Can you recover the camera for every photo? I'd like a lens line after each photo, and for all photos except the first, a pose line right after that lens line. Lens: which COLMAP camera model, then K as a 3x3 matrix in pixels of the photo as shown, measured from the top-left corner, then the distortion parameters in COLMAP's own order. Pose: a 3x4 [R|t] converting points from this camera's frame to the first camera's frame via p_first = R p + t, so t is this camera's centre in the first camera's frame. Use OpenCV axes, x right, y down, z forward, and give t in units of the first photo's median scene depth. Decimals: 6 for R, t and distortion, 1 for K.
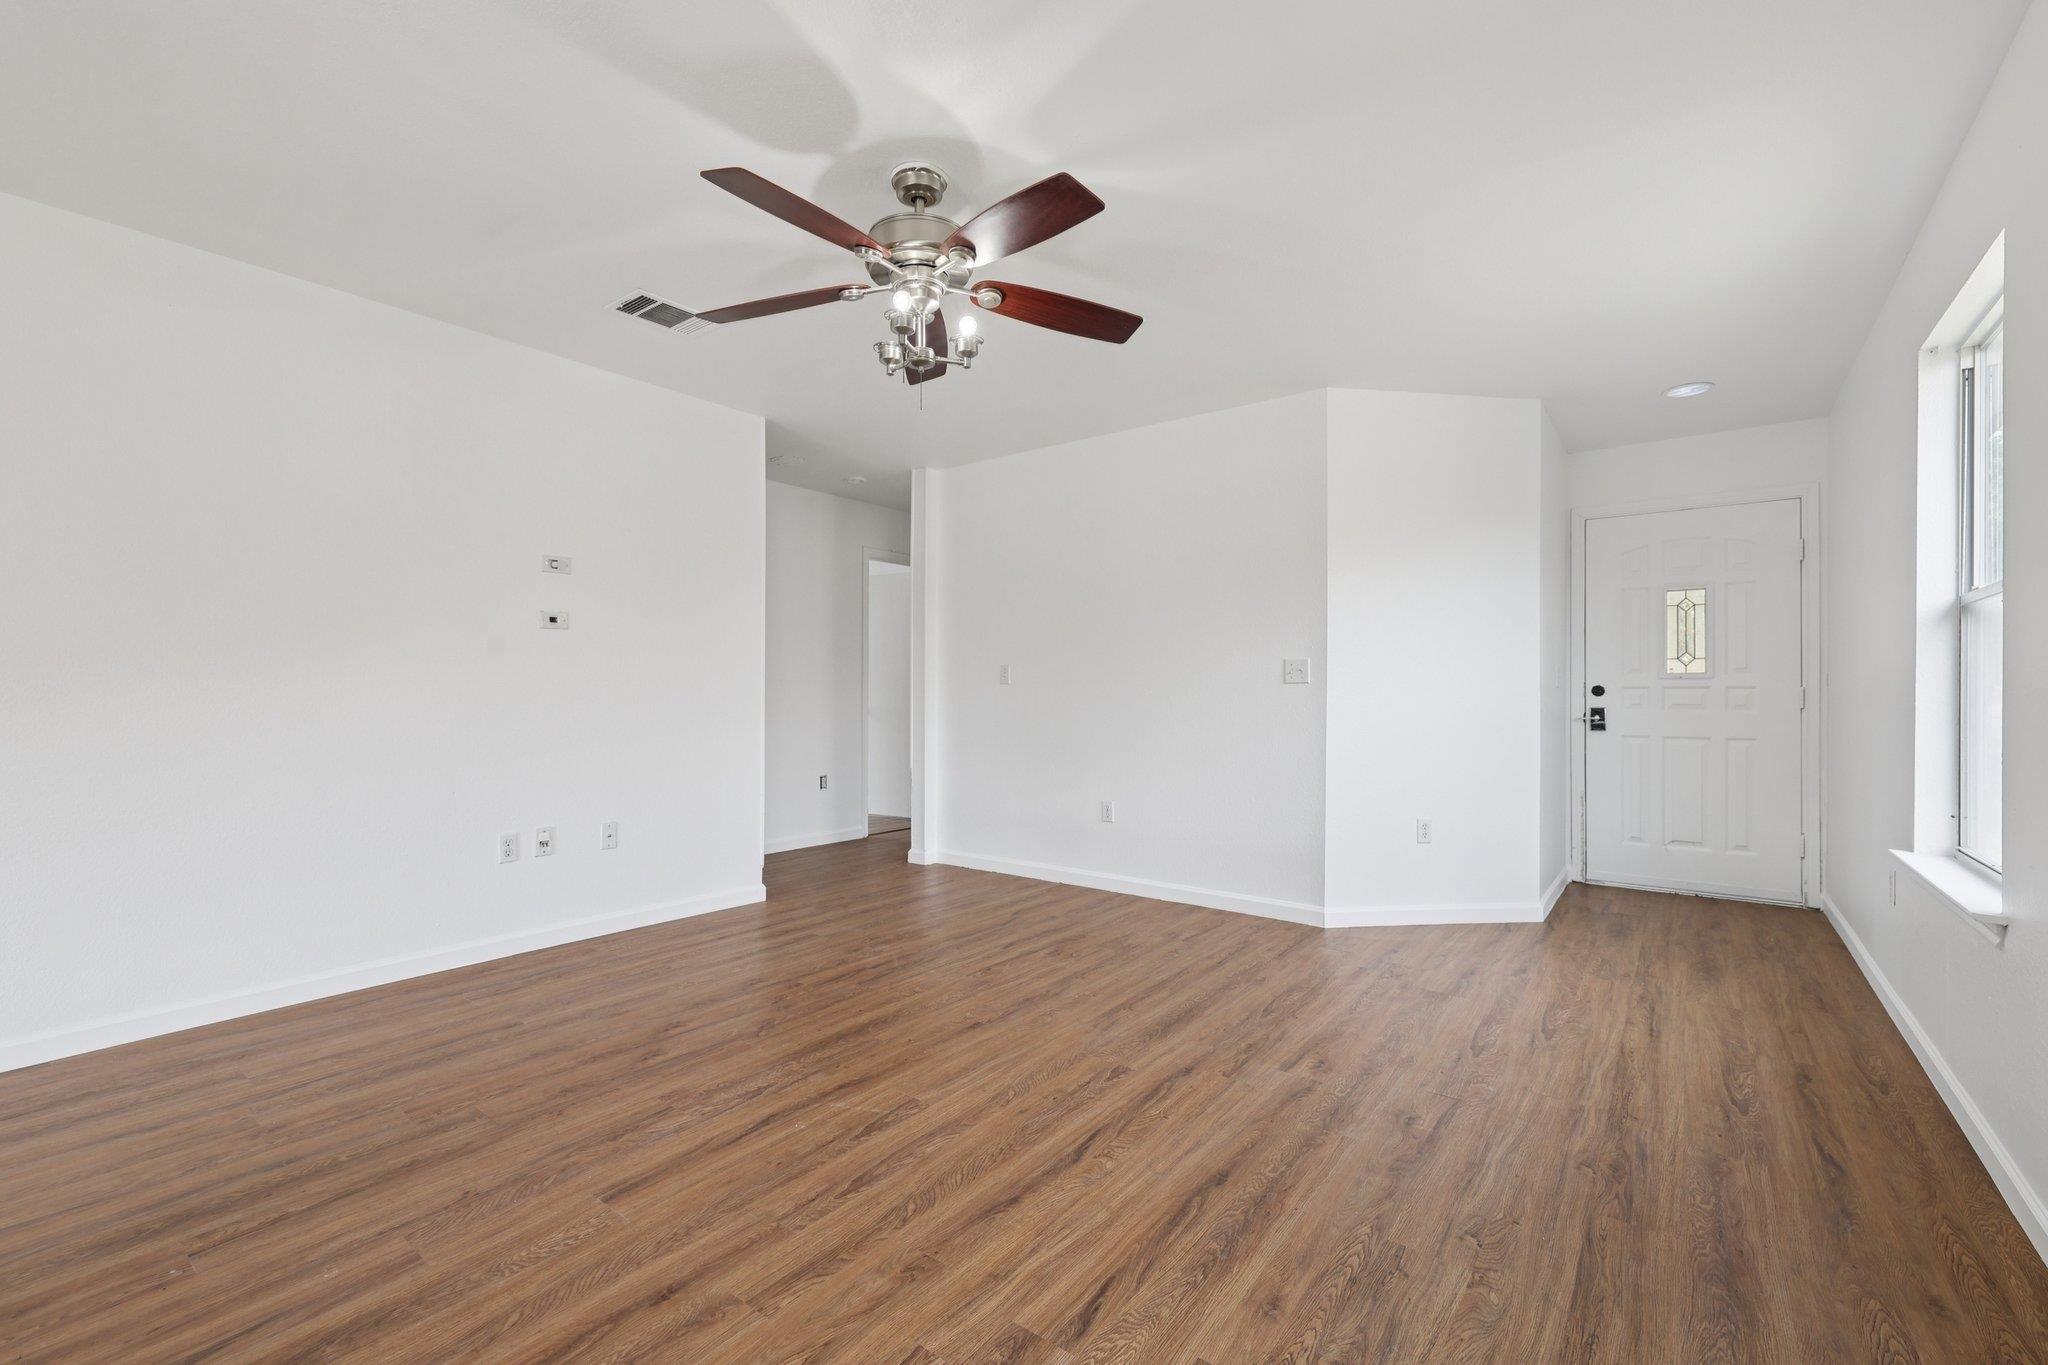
lens RADIAL K [[866.1, 0, 1026.0], [0, 866.1, 695.9], [0, 0, 1]] dist [0.000356, 0.000071]
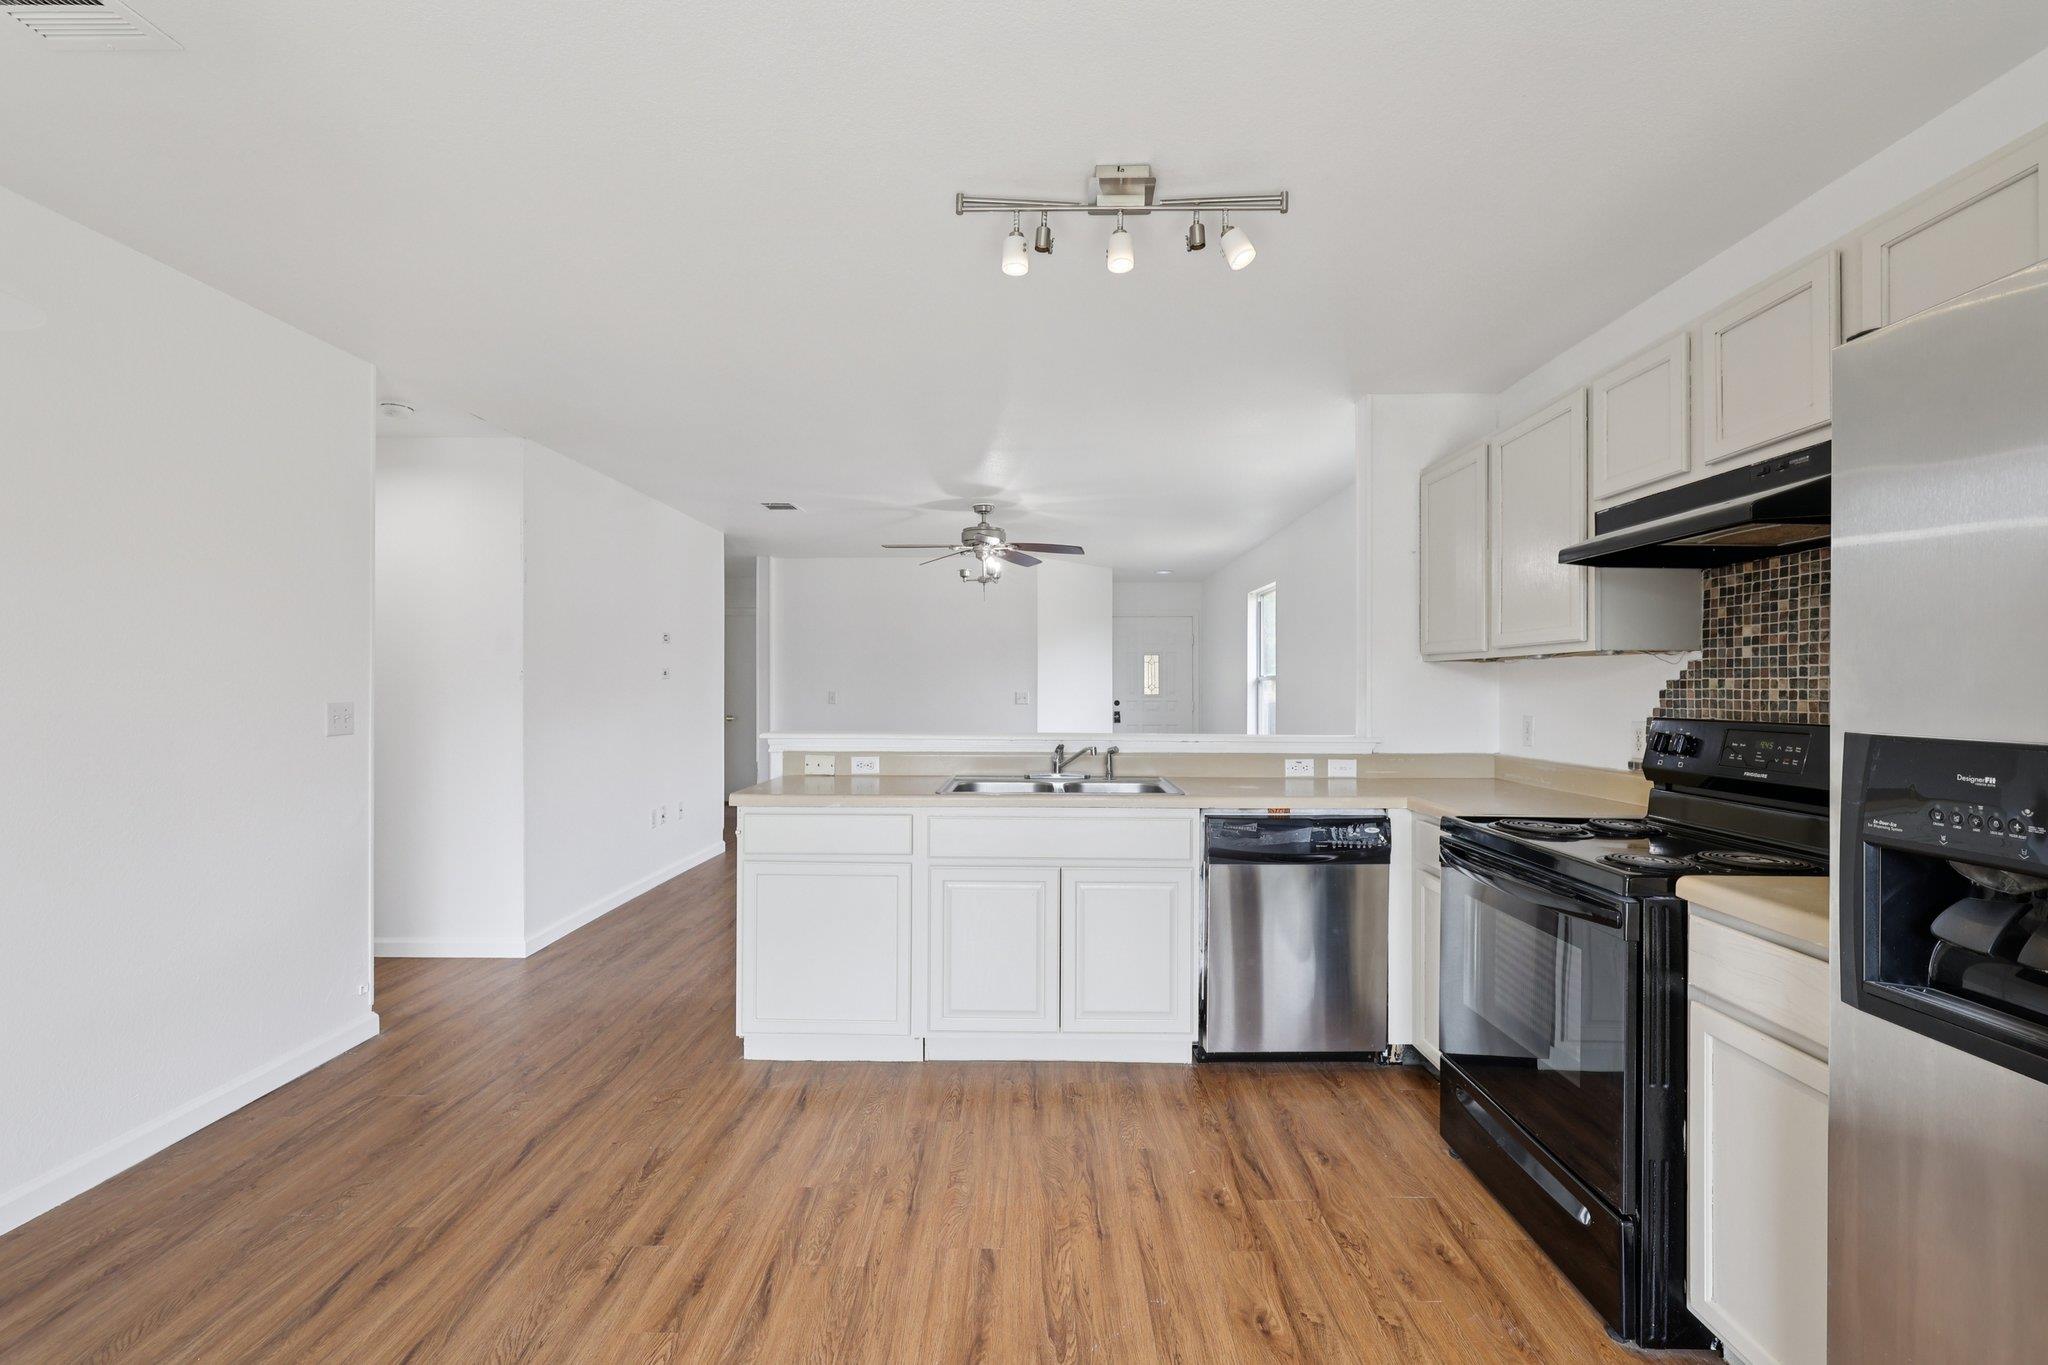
lens RADIAL K [[862.9, 0, 1024.0], [0, 862.9, 682.5], [0, 0, 1]] dist [-0.000147, 0.000074]
pose [[0.803323, 0.000136, 0.595543, -1.273803], [0.004237, 0.999973, -0.005943, -0.077393], [-0.595528, 0.007298, 0.803301, -0.860100]]
